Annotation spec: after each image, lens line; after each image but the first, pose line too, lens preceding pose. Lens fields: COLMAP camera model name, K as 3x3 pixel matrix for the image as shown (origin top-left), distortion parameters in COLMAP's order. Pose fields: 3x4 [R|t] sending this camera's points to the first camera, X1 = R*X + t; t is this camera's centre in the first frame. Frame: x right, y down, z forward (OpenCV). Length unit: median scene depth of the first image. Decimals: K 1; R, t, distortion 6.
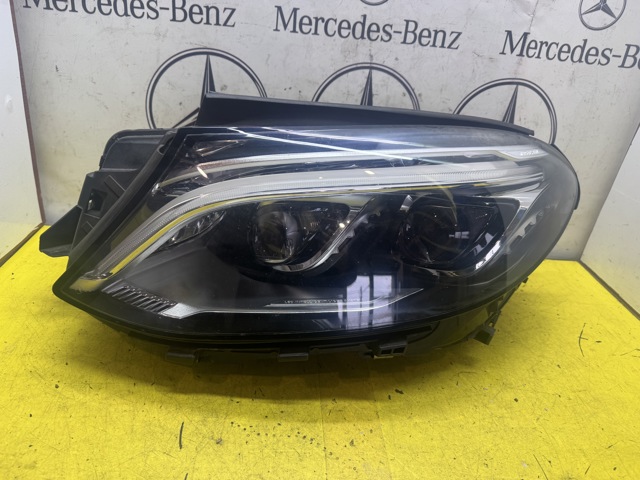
lens RADIAL K [[462.3, 0, 318.8], [0, 462.3, 249.1], [0, 0, 1]] dist [0.002880, -0.022780]
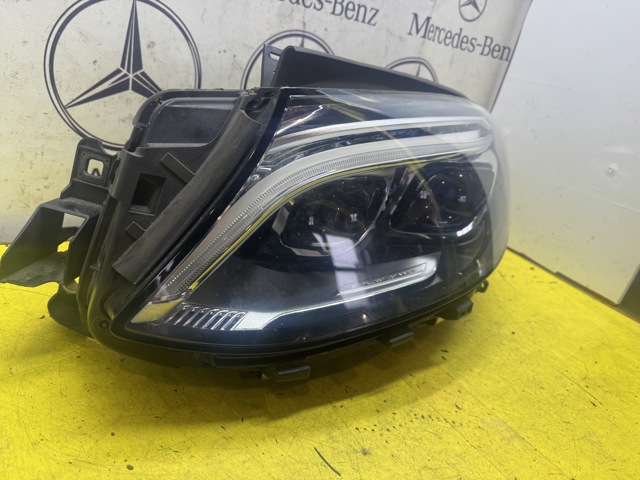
lens RADIAL K [[462.3, 0, 319.3], [0, 462.3, 248.8], [0, 0, 1]] dist [0.002880, -0.022780]
pose [[0.845326, -0.142789, 0.514816, -0.435077], [0.125718, 0.989727, 0.068082, -0.022416], [-0.519248, 0.007170, 0.854593, 0.186024]]
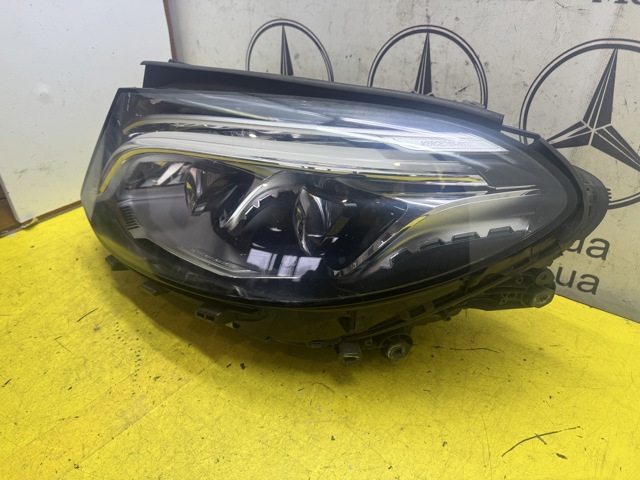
lens RADIAL K [[462.3, 0, 312.0], [0, 462.3, 244.4], [0, 0, 1]] dist [0.002880, -0.022780]
pose [[0.714294, 0.256085, -0.651309, 0.650226], [-0.223914, 0.965354, 0.133996, -0.084448], [0.663058, 0.050125, 0.746888, 0.259095]]
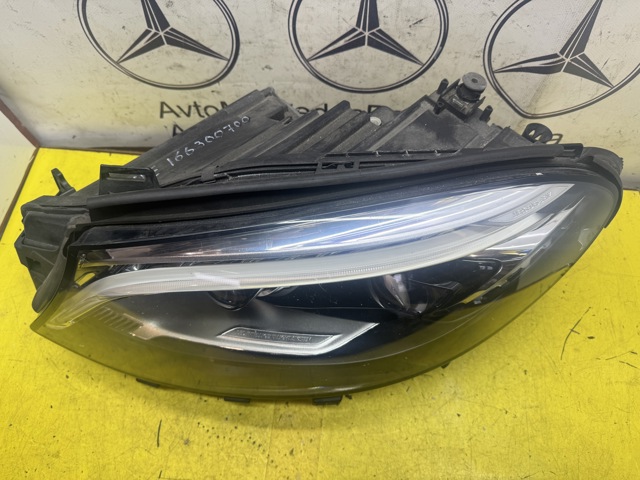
lens RADIAL K [[462.3, 0, 317.8], [0, 462.3, 245.1], [0, 0, 1]] dist [0.002880, -0.022780]
pose [[0.977835, 0.089010, -0.189514, 0.211349], [0.041772, 0.804006, 0.593153, -0.486336], [0.205167, -0.587922, 0.782467, 0.250080]]
